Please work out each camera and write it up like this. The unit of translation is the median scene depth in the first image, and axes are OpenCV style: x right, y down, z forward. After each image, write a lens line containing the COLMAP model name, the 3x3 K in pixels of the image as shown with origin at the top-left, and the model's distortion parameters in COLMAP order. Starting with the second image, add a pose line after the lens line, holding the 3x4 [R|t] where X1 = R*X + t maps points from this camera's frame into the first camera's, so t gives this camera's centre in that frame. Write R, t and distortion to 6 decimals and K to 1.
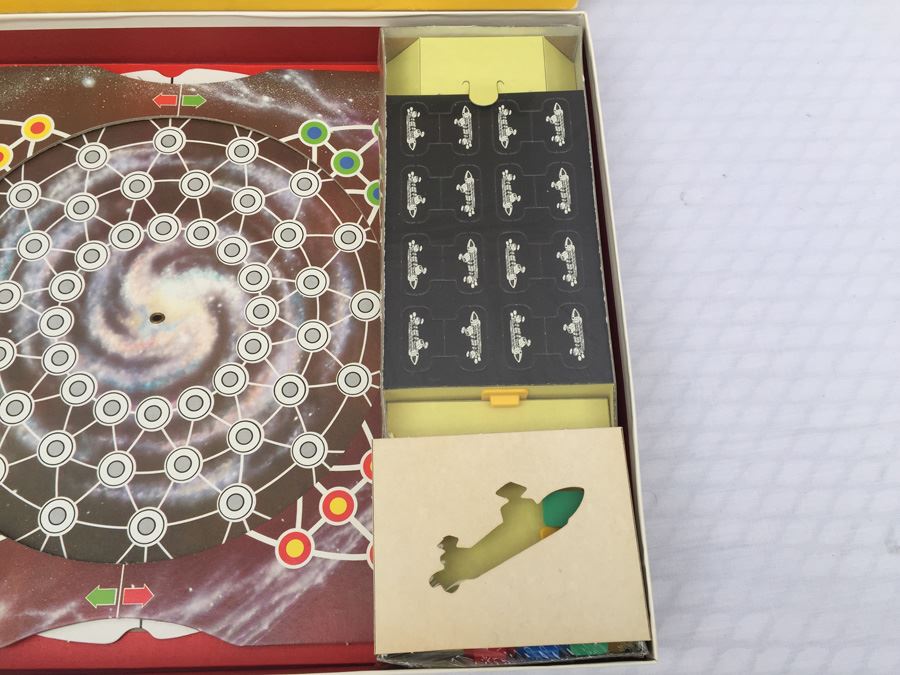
lens RADIAL K [[772.3, 0, 446.3], [0, 772.3, 342.3], [0, 0, 1]] dist [0.092669, -0.149025]
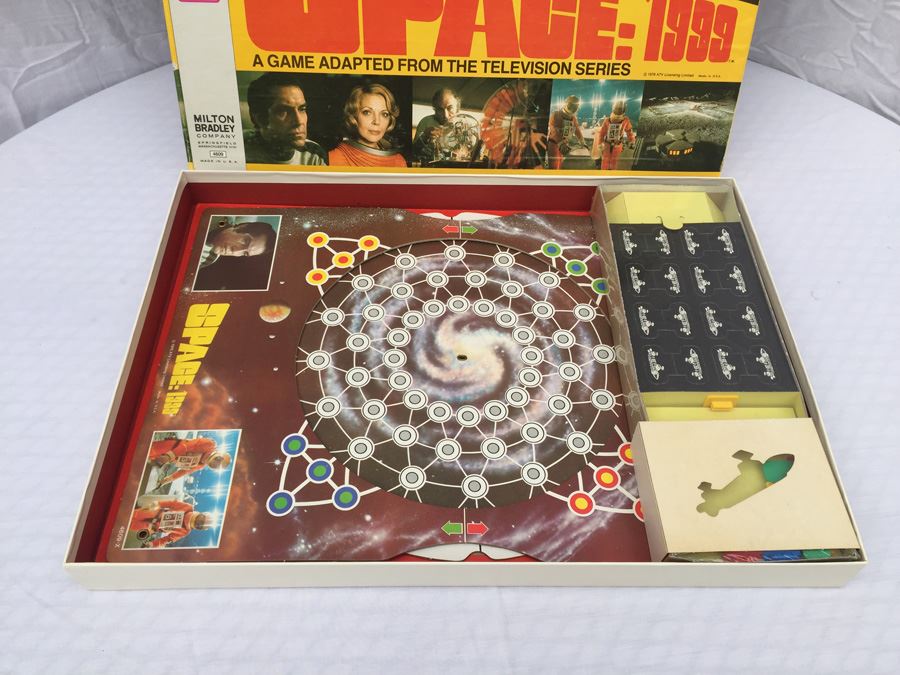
lens RADIAL K [[772.3, 0, 449.1], [0, 772.3, 346.2], [0, 0, 1]] dist [0.092669, -0.149025]
pose [[0.999860, 0.016458, -0.002957, -0.401356], [-0.016603, 0.956162, -0.292366, 0.376857], [-0.001985, 0.292374, 0.956302, -0.385021]]
